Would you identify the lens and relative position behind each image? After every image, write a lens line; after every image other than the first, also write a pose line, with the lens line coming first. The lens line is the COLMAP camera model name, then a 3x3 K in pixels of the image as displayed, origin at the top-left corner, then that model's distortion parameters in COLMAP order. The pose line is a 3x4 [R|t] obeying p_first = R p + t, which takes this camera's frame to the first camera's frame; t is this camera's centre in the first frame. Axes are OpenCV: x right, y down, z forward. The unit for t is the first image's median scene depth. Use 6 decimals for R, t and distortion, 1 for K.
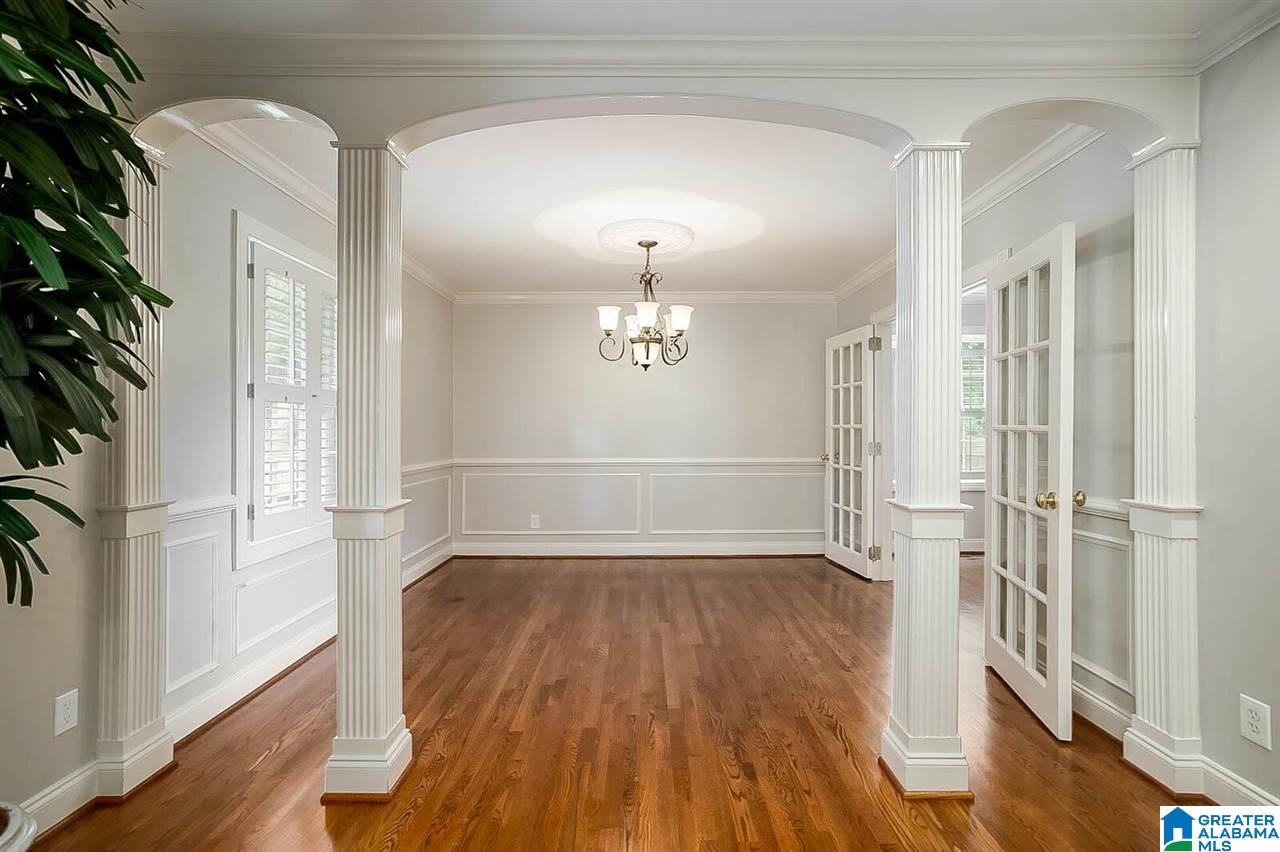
lens RADIAL K [[642.8, 0, 647.1], [0, 642.8, 422.7], [0, 0, 1]] dist [-0.058086, 0.026742]
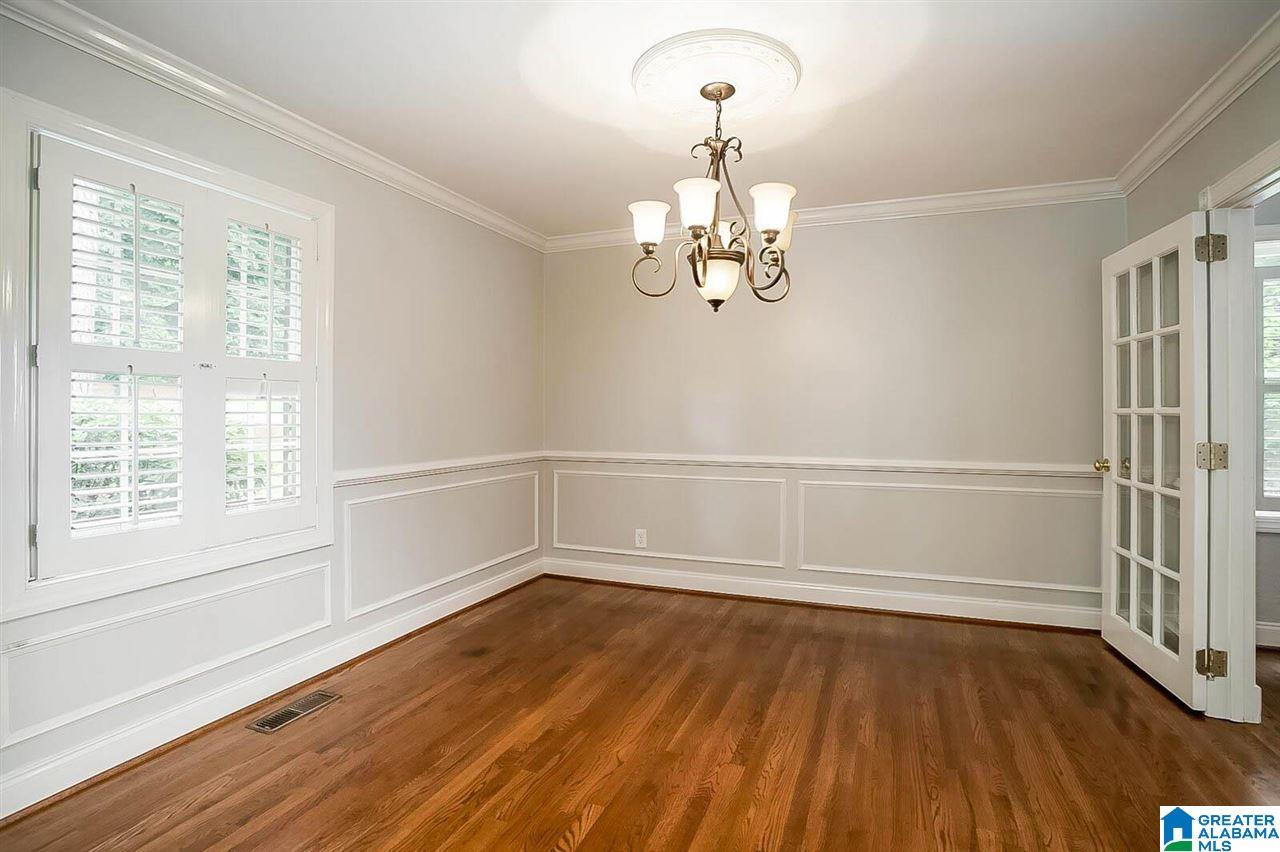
lens RADIAL K [[617.1, 0, 646.5], [0, 617.1, 415.4], [0, 0, 1]] dist [-0.065817, 0.021998]
pose [[0.920935, -0.002641, -0.389707, 0.126587], [0.002688, 0.999996, -0.000424, 0.009279], [0.389707, -0.000657, 0.920939, 0.394183]]
